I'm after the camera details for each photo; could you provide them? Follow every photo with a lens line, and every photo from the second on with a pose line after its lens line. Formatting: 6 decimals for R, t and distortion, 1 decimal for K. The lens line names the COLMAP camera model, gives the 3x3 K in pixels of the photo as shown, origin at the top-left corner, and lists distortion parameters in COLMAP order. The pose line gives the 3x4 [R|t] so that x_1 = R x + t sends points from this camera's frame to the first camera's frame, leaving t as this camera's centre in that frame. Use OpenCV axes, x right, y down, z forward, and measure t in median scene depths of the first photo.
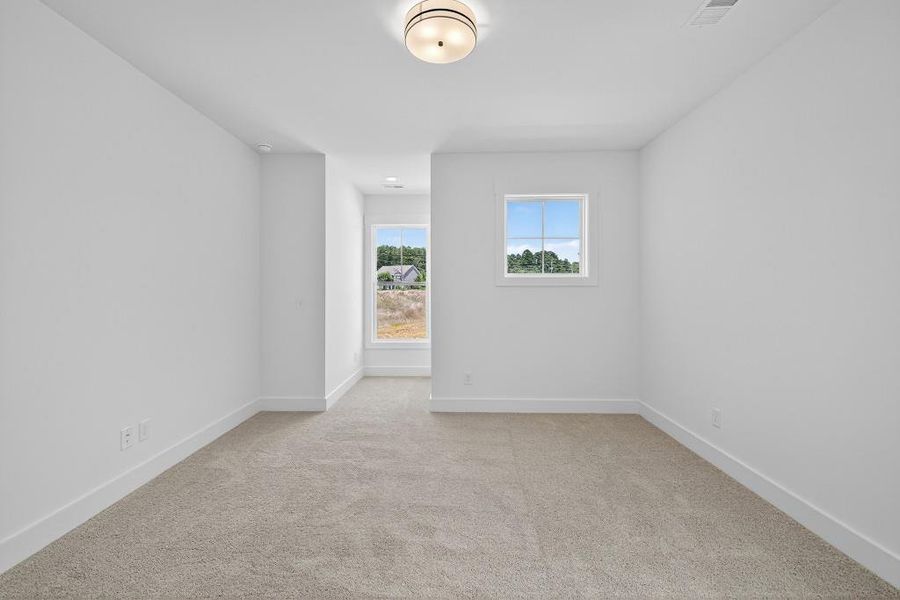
lens RADIAL K [[377.7, 0, 448.1], [0, 377.7, 288.5], [0, 0, 1]] dist [0.008347, -0.000219]
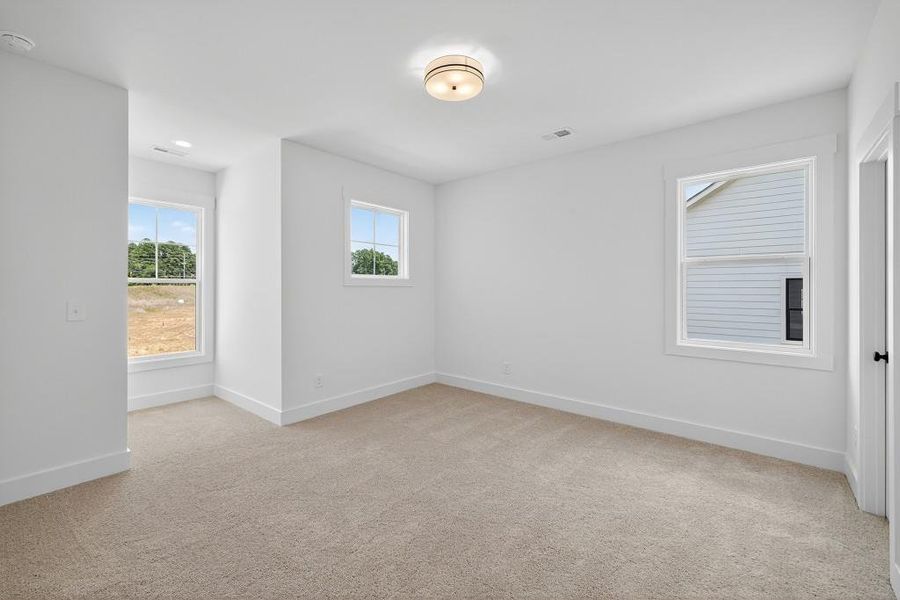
lens RADIAL K [[377.7, 0, 448.1], [0, 377.7, 288.5], [0, 0, 1]] dist [0.008347, -0.000219]
pose [[0.622070, -0.001690, 0.782960, -0.504236], [-0.001370, 0.999994, 0.003246, -0.004109], [-0.782960, -0.003092, 0.622064, 0.132890]]
